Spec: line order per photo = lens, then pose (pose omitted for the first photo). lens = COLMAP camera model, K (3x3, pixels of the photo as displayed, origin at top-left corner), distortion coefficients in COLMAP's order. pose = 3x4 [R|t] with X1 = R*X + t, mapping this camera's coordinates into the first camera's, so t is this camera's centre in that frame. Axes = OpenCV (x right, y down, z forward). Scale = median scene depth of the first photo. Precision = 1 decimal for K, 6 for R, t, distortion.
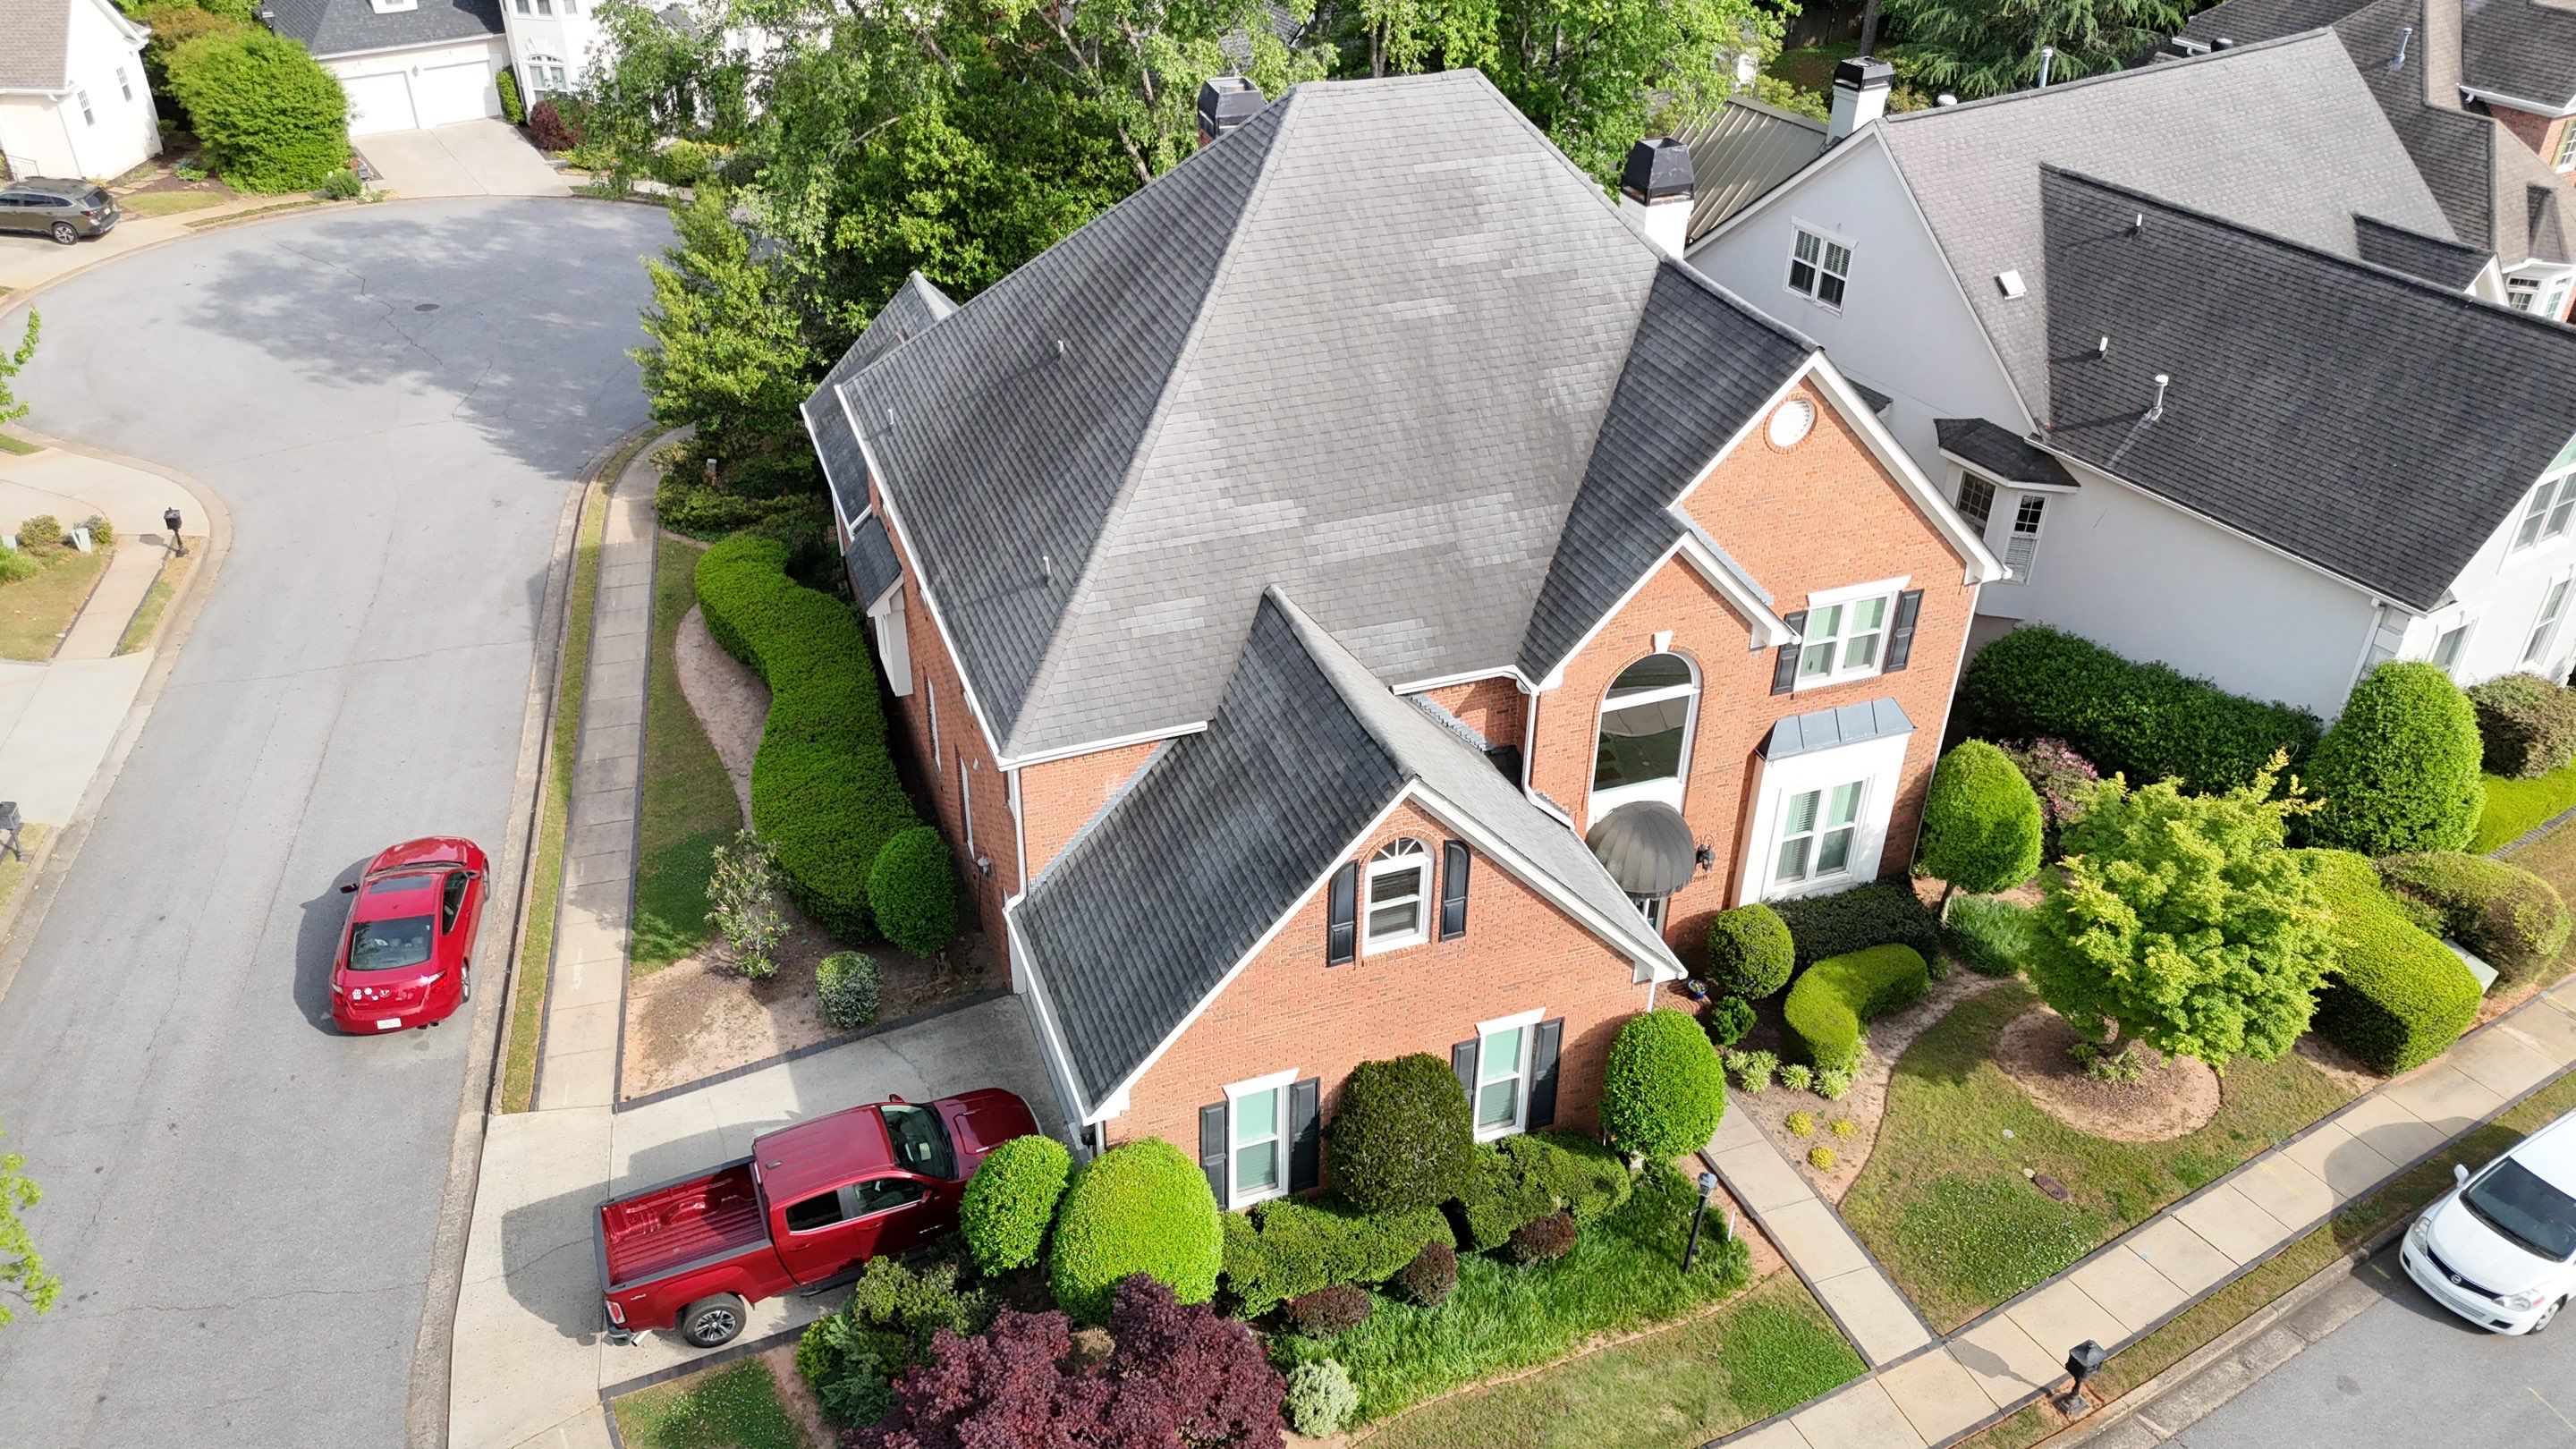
lens RADIAL K [[1873.2, 0, 1303.5], [0, 1873.2, 712.2], [0, 0, 1]] dist [0.050972, -0.038682]
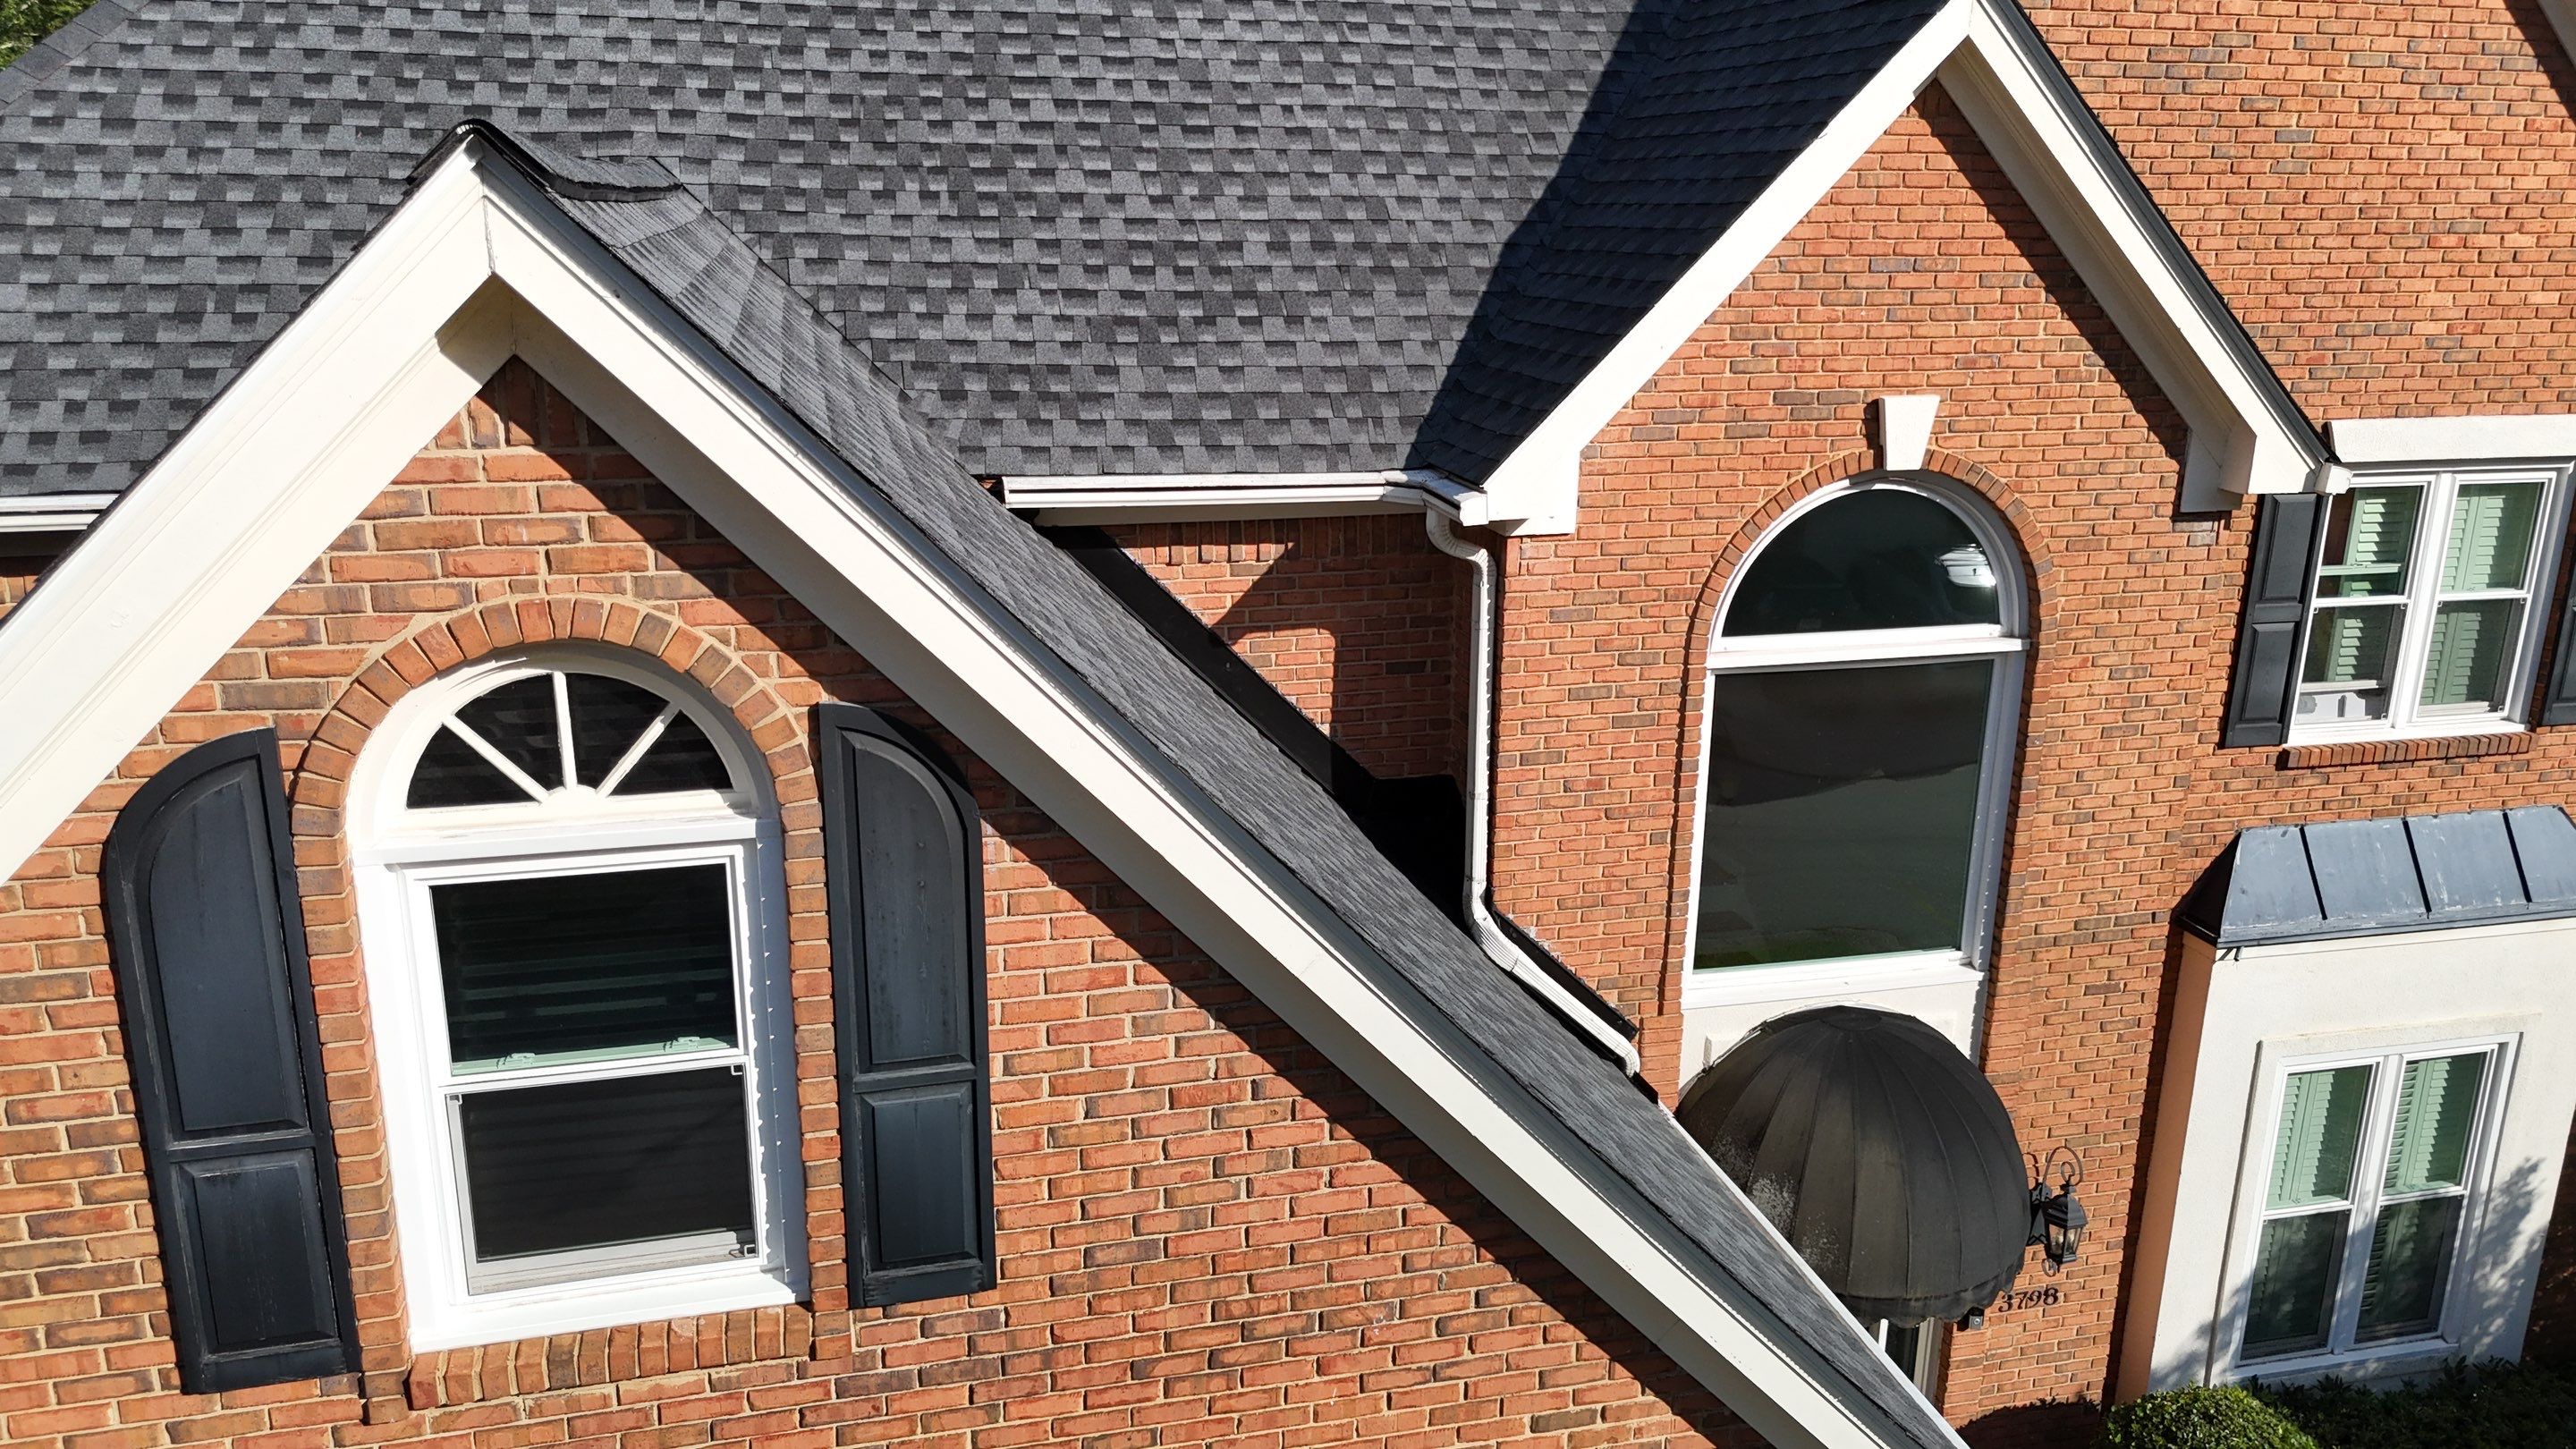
lens RADIAL K [[1873.2, 0, 1307.9], [0, 1873.2, 707.0], [0, 0, 1]] dist [0.050972, -0.038682]
pose [[0.994833, 0.029487, -0.097144, 0.116967], [-0.057003, 0.954052, -0.294170, 0.099097], [0.084006, 0.298187, 0.950803, 0.665747]]
